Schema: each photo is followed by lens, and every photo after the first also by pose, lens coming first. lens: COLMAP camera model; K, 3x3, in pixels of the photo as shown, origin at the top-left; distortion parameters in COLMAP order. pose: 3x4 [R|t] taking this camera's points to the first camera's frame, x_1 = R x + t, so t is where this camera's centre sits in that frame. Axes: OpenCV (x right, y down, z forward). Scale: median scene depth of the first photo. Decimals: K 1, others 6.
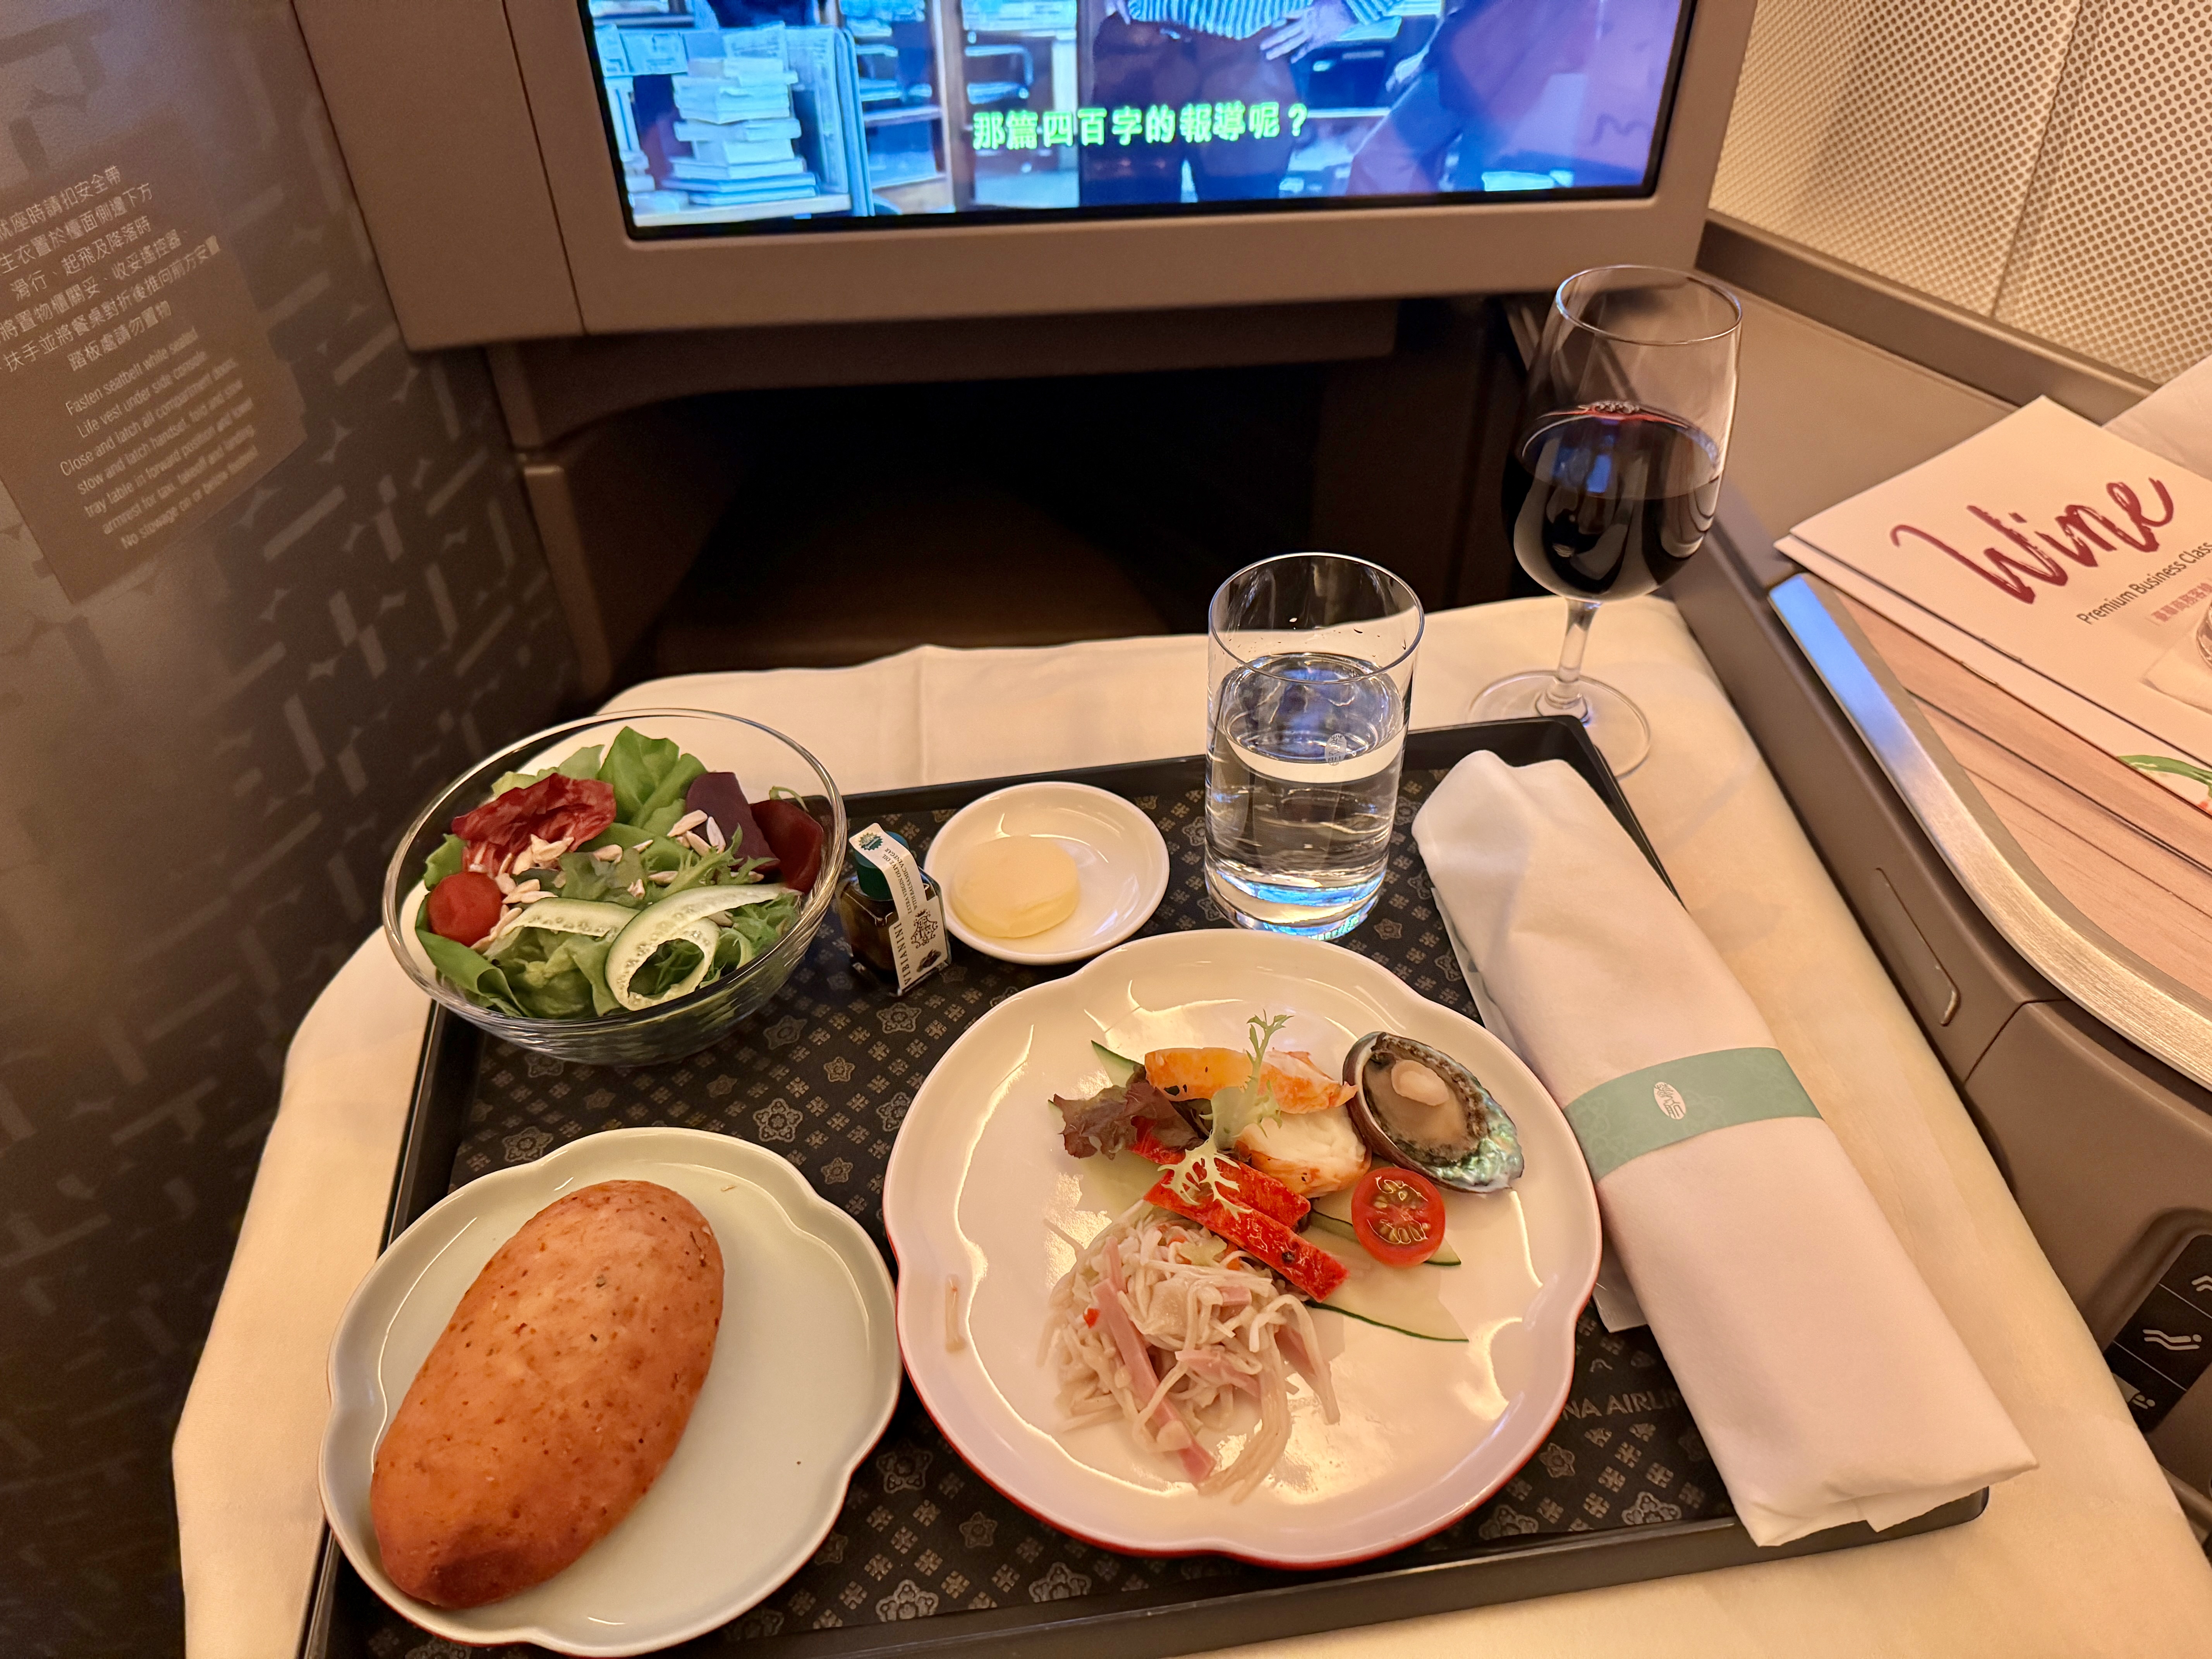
lens RADIAL K [[1578.4, 0, 1108.7], [0, 1578.4, 826.5], [0, 0, 1]] dist [-0.044942, 0.008061]
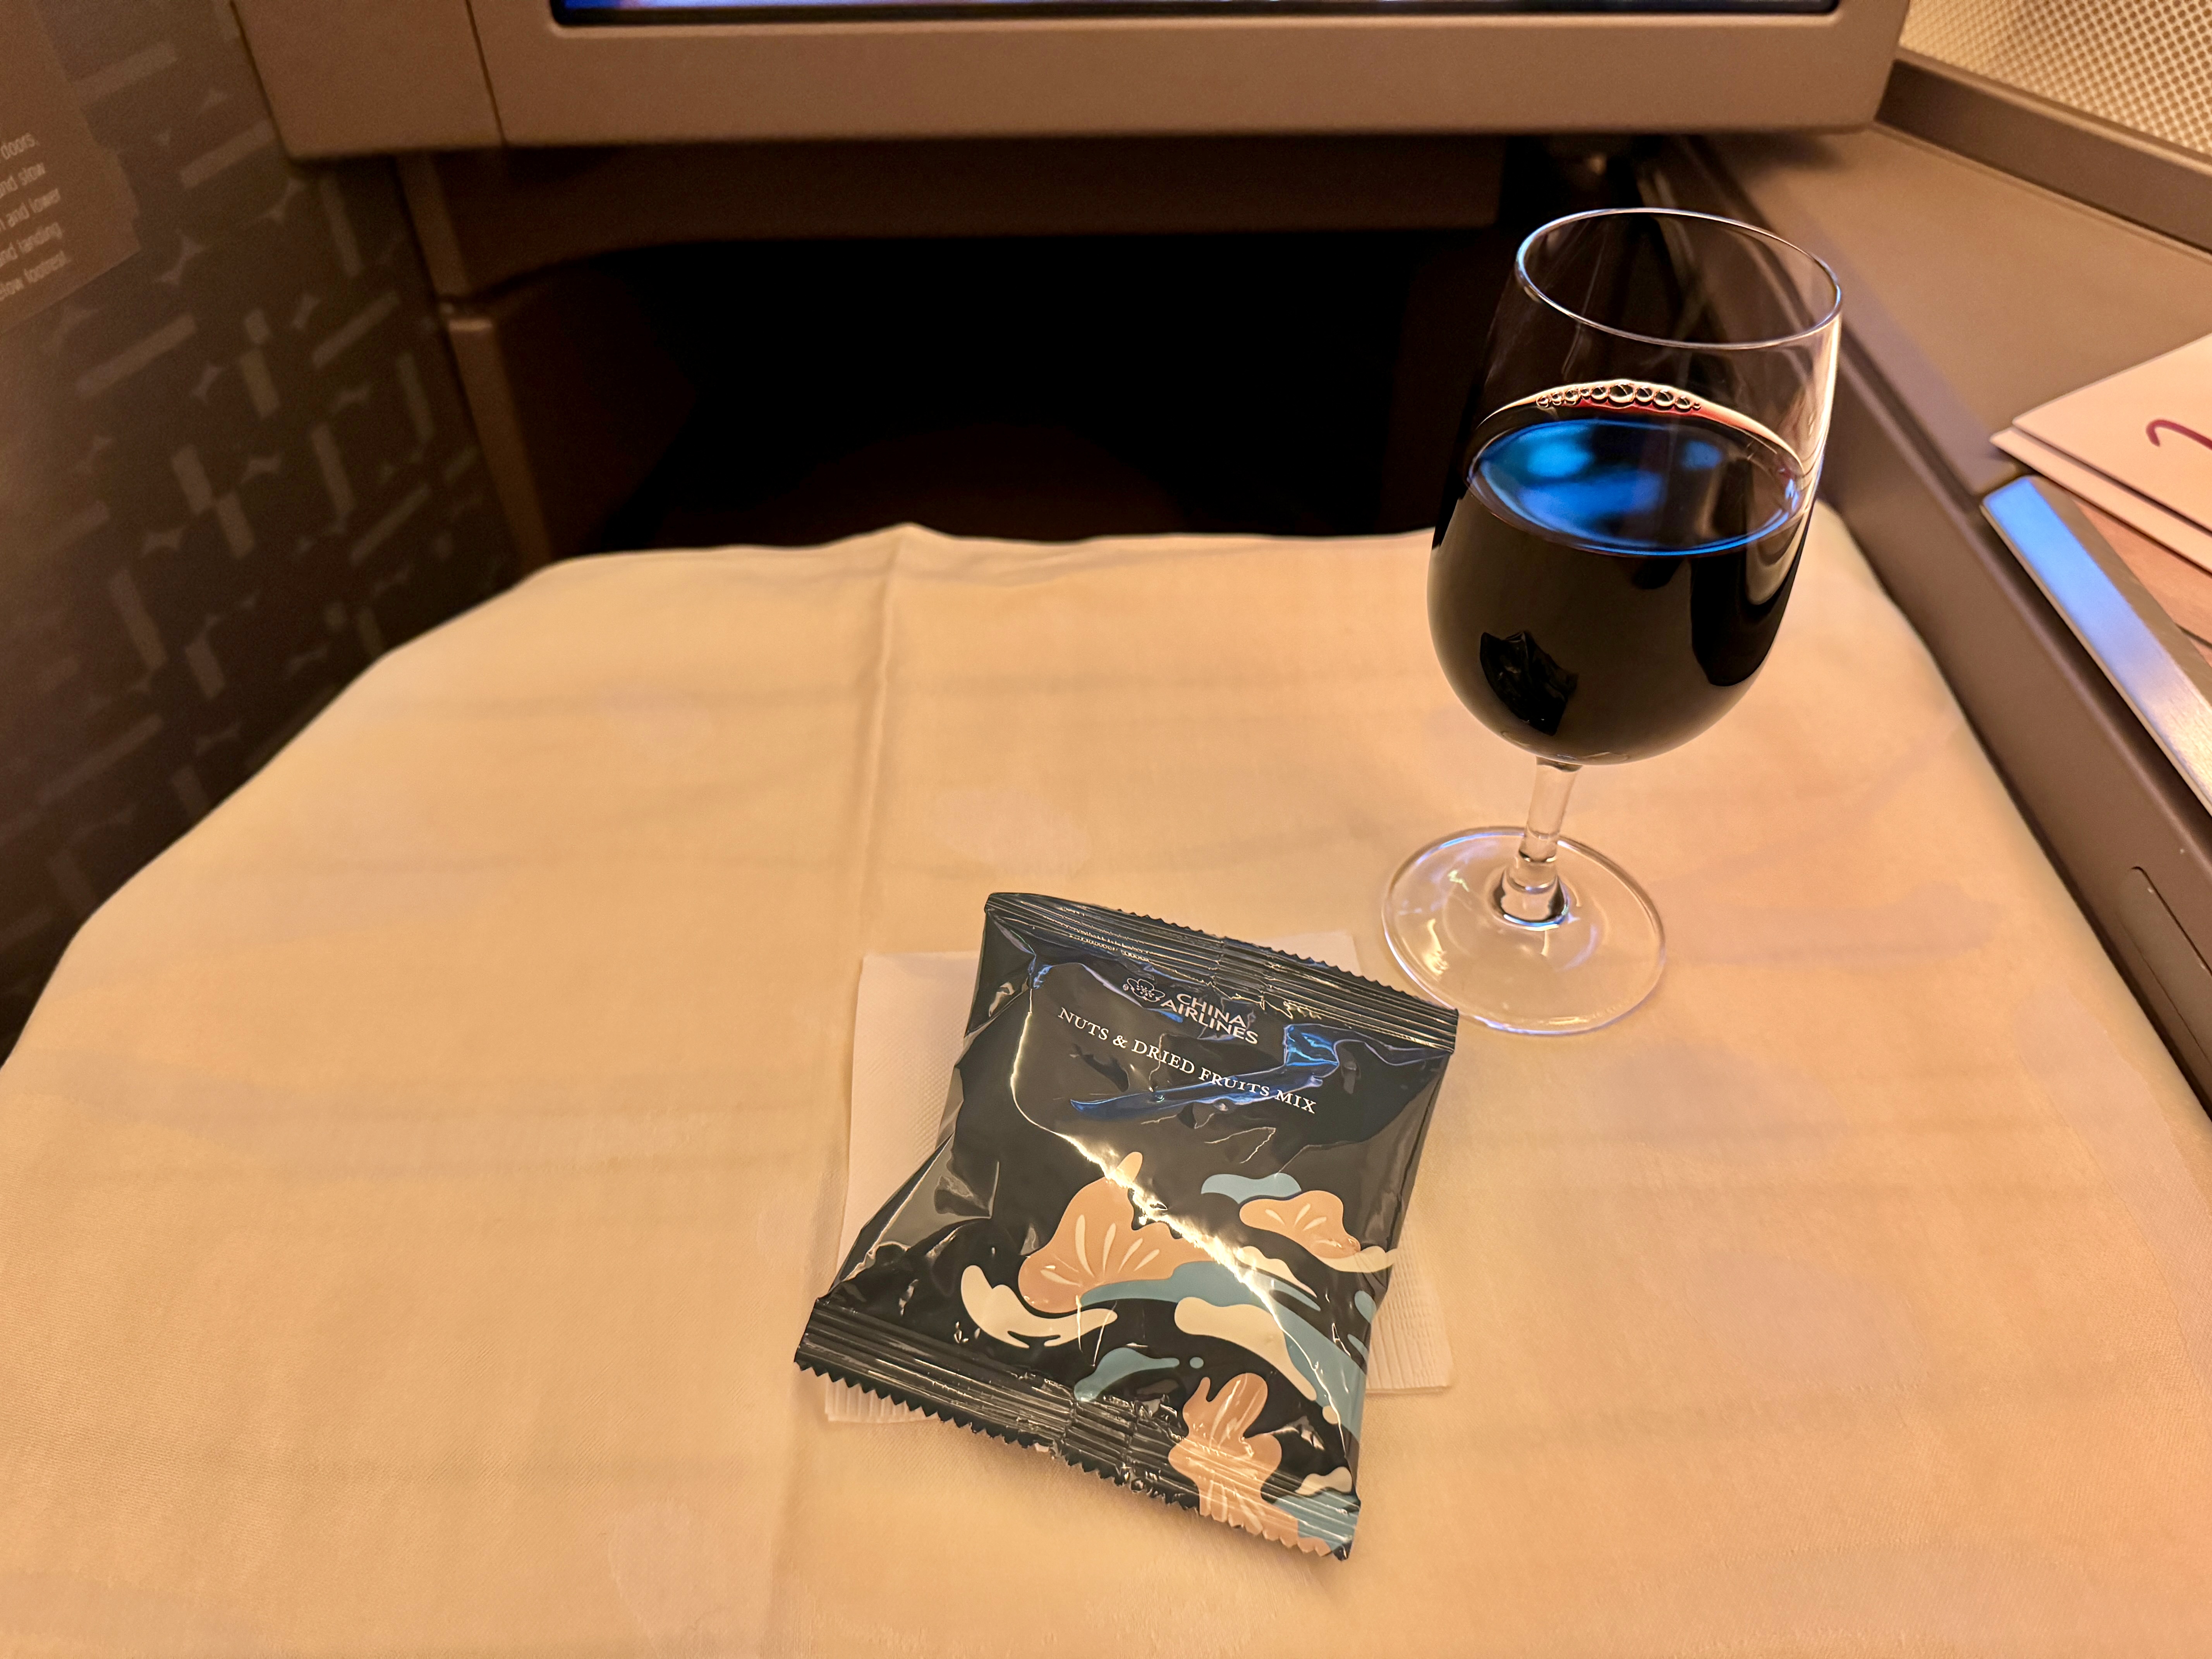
lens RADIAL K [[1578.4, 0, 1107.9], [0, 1578.4, 836.8], [0, 0, 1]] dist [-0.044942, 0.008061]
pose [[0.998423, 0.043714, -0.035232, 0.027086], [-0.042685, 0.998654, 0.029464, 0.009453], [0.036472, -0.027914, 0.998945, 0.204010]]
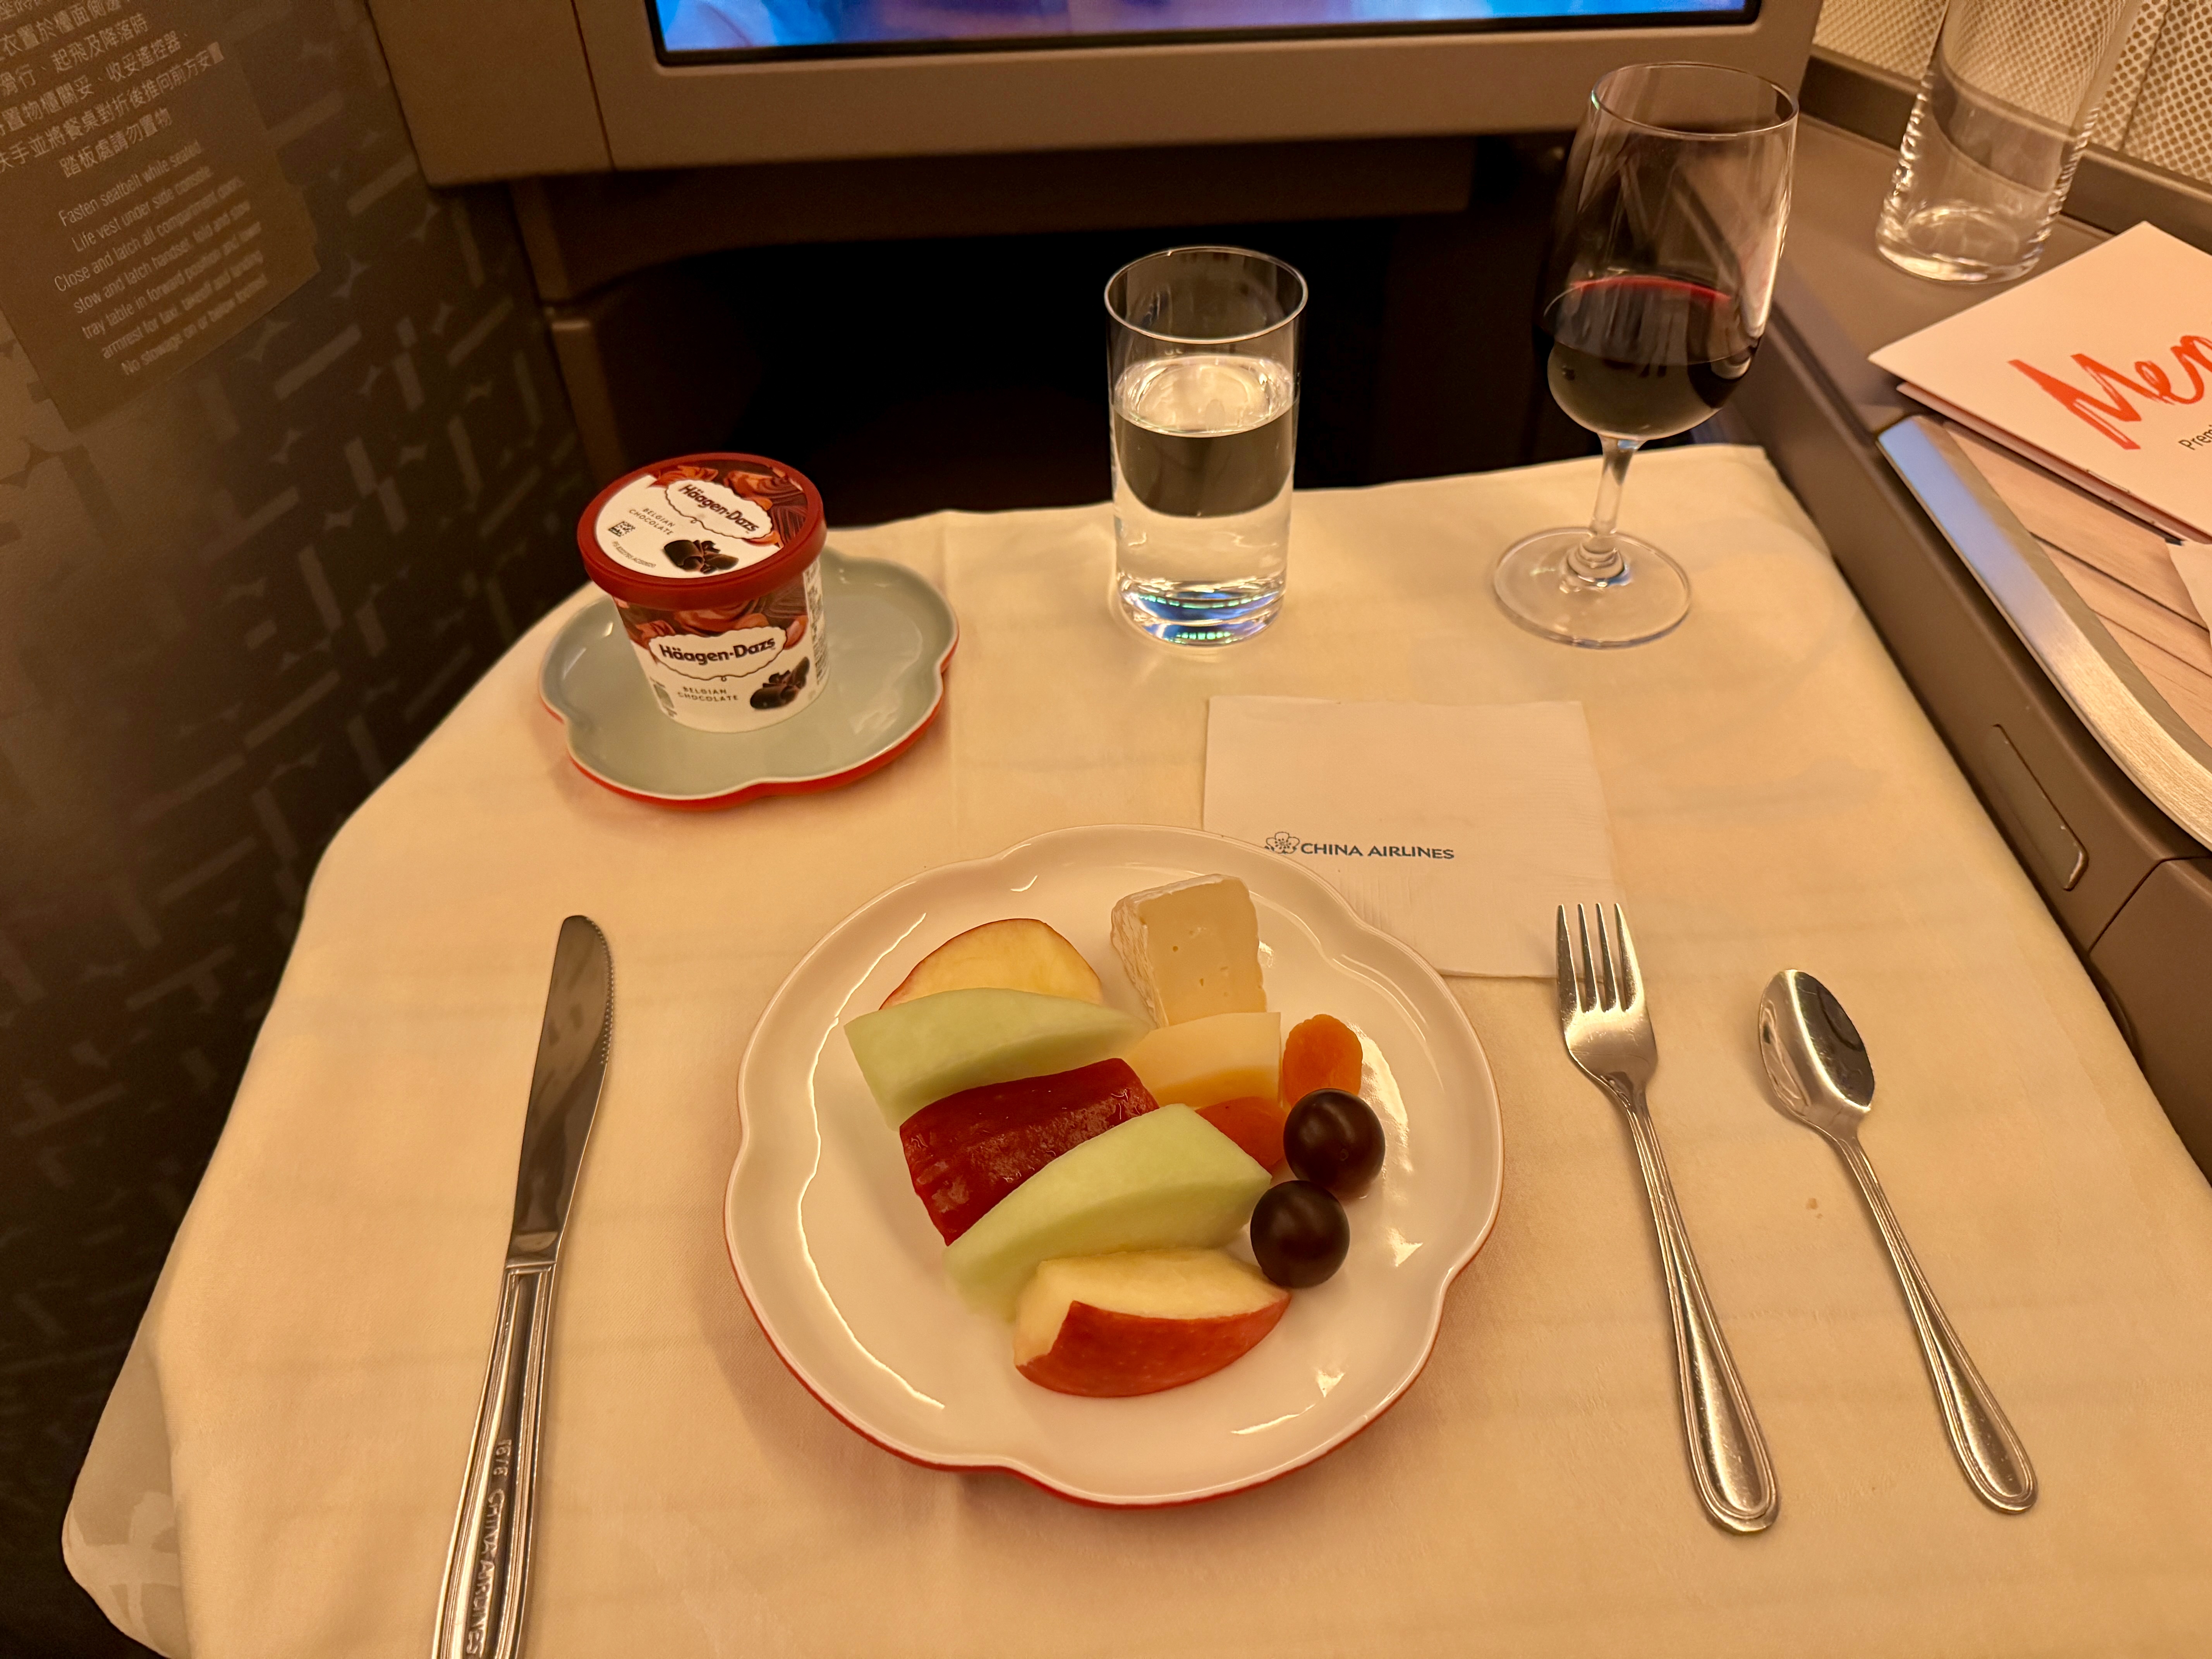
lens RADIAL K [[1578.4, 0, 1112.3], [0, 1578.4, 833.7], [0, 0, 1]] dist [-0.044942, 0.008061]
pose [[0.999688, 0.010677, -0.022574, -0.007856], [-0.009696, 0.999021, 0.043161, 0.046180], [0.023013, -0.042928, 0.998813, 0.051633]]
